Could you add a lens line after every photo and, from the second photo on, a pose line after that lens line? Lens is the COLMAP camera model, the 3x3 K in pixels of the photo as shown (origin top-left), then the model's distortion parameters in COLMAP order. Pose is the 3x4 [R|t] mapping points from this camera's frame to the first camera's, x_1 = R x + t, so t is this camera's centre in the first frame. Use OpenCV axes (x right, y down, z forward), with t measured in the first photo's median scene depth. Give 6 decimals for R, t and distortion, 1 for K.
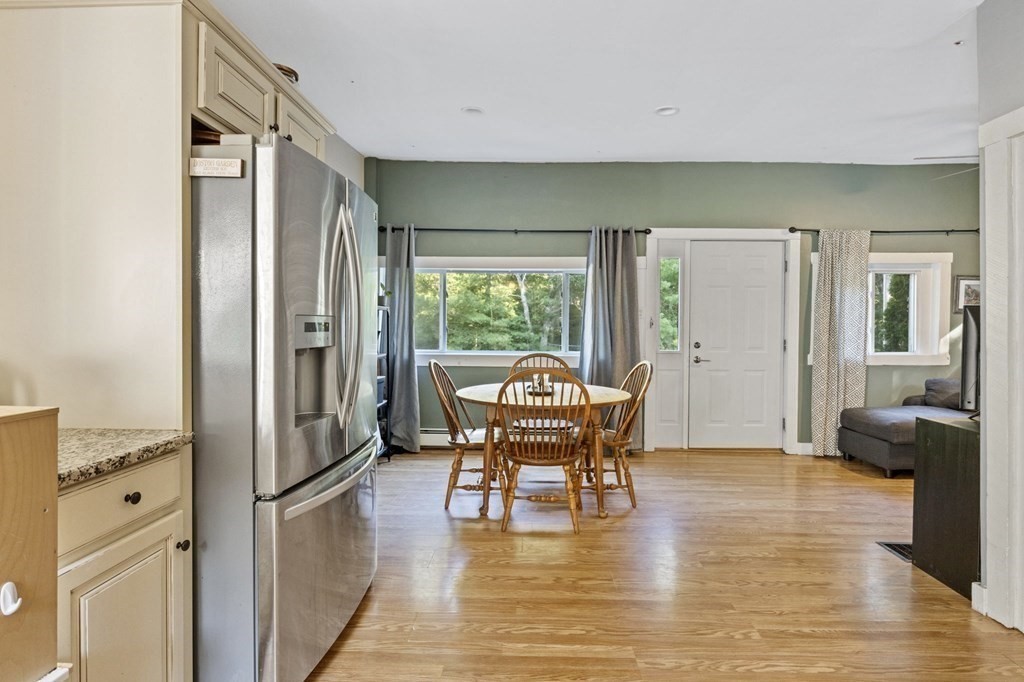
lens RADIAL K [[518.5, 0, 517.1], [0, 518.5, 317.7], [0, 0, 1]] dist [-0.005615, -0.000769]
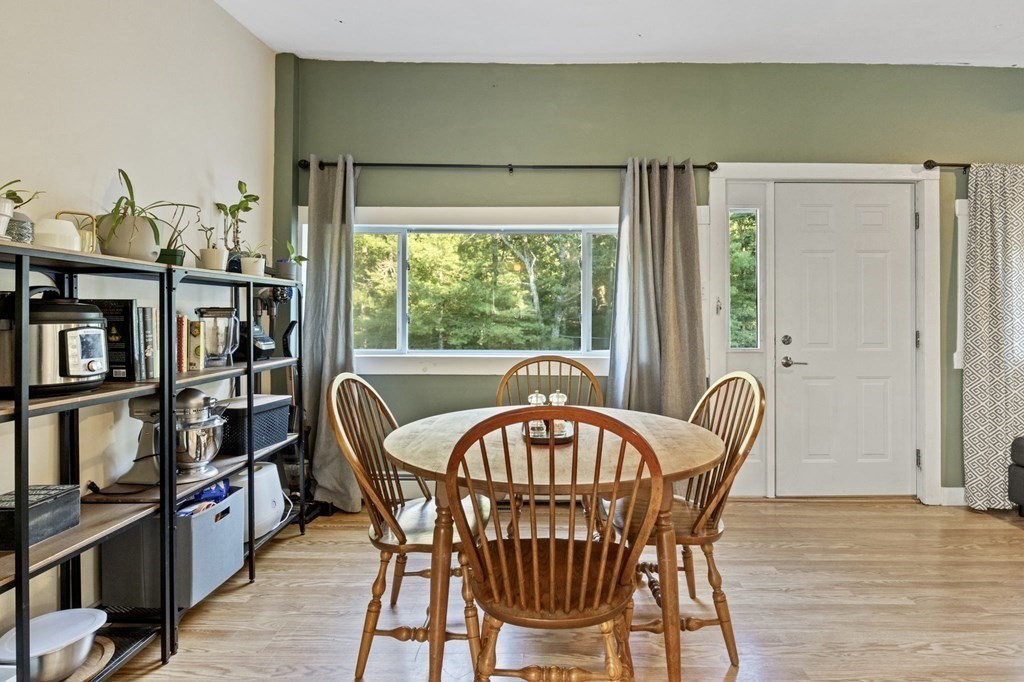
lens RADIAL K [[518.5, 0, 517.1], [0, 518.5, 317.7], [0, 0, 1]] dist [-0.005615, -0.000769]
pose [[0.999726, -0.006791, -0.022387, 0.018962], [0.007166, 0.999835, 0.016684, 0.011390], [0.022270, -0.016840, 0.999610, 0.339236]]
